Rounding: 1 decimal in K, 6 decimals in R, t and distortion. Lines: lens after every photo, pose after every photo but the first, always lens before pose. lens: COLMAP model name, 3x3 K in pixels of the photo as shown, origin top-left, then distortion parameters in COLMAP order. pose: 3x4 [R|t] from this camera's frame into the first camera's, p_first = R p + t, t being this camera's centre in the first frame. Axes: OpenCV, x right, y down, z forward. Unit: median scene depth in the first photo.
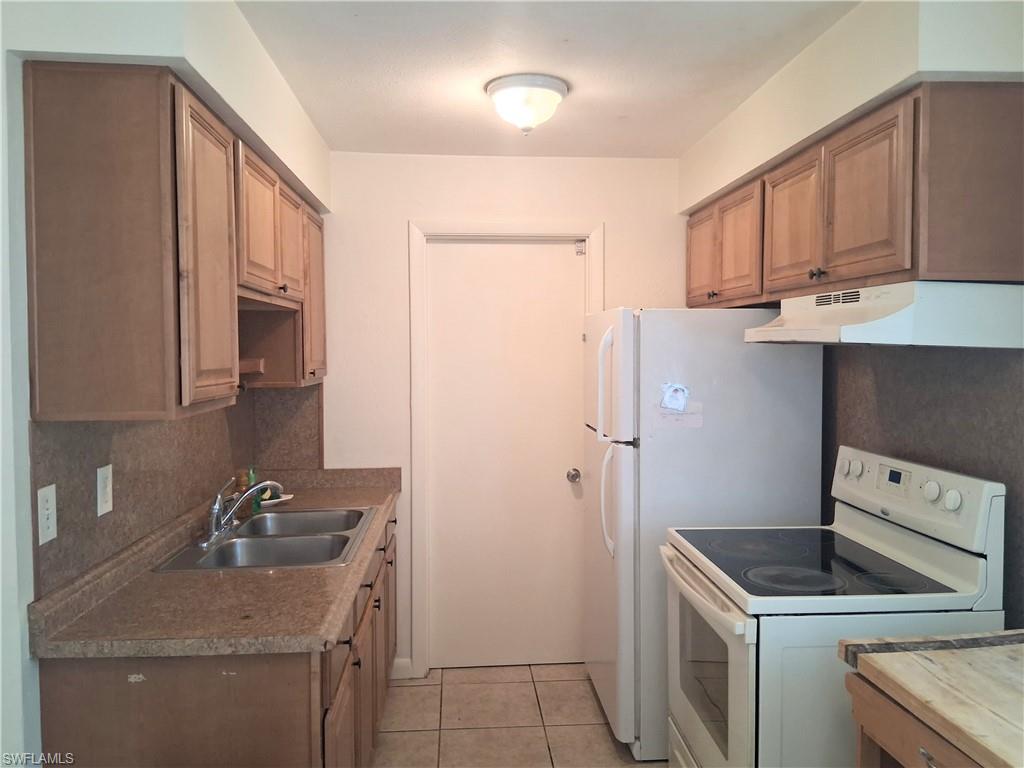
lens RADIAL K [[760.6, 0, 512.4], [0, 760.6, 382.3], [0, 0, 1]] dist [0.001126, -0.041869]
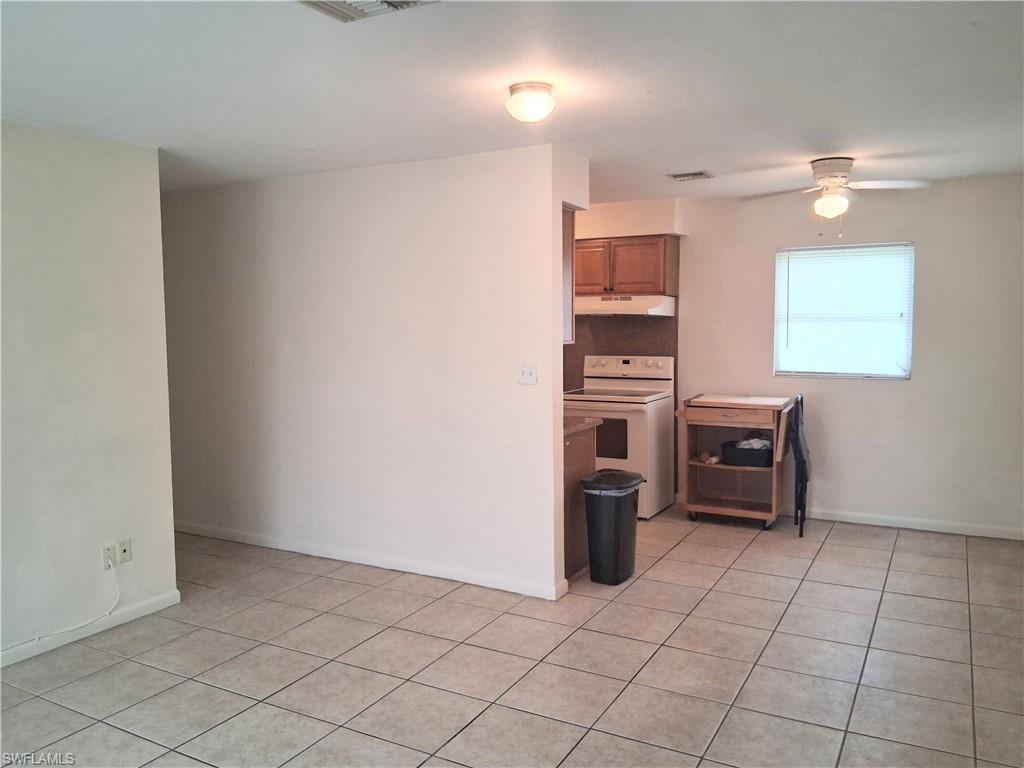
lens RADIAL K [[760.6, 0, 516.6], [0, 760.6, 382.6], [0, 0, 1]] dist [0.001126, -0.041869]
pose [[0.550221, -0.072592, 0.831857, -2.226592], [0.043915, 0.997351, 0.057987, 0.019211], [-0.833863, 0.004625, 0.551952, -0.235632]]
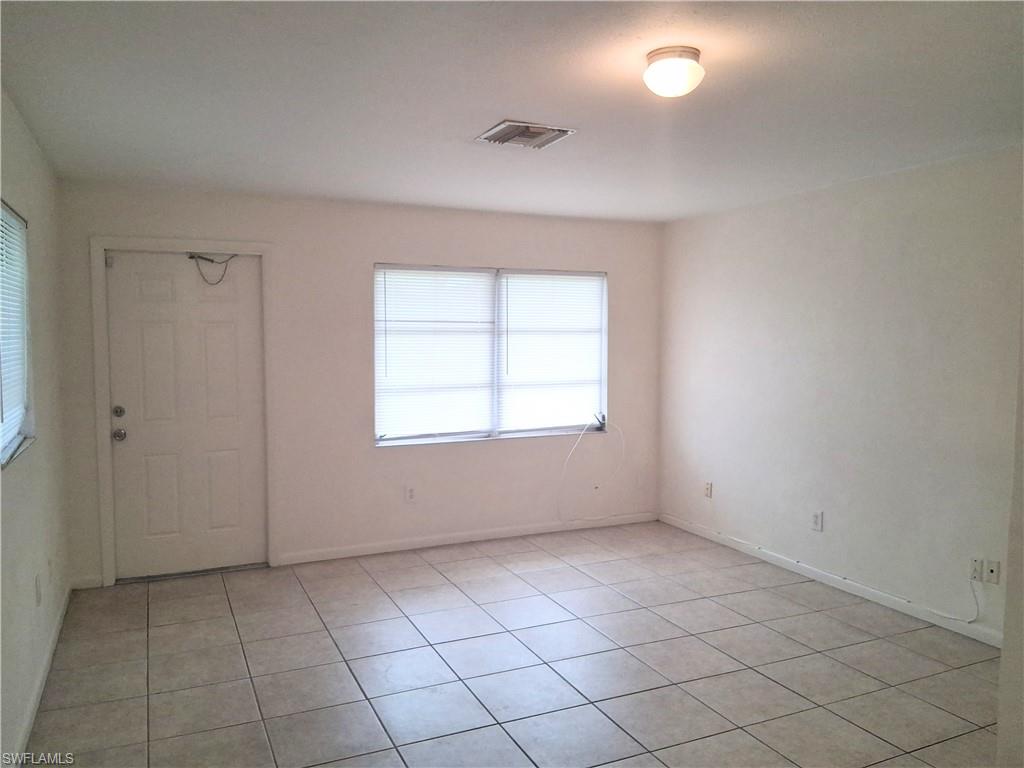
lens RADIAL K [[760.6, 0, 514.2], [0, 760.6, 384.5], [0, 0, 1]] dist [0.001126, -0.041869]
pose [[0.360599, 0.067894, -0.930247, 2.906128], [-0.046670, 0.997411, 0.054705, 0.004732], [0.931553, 0.023688, 0.362834, 0.058597]]
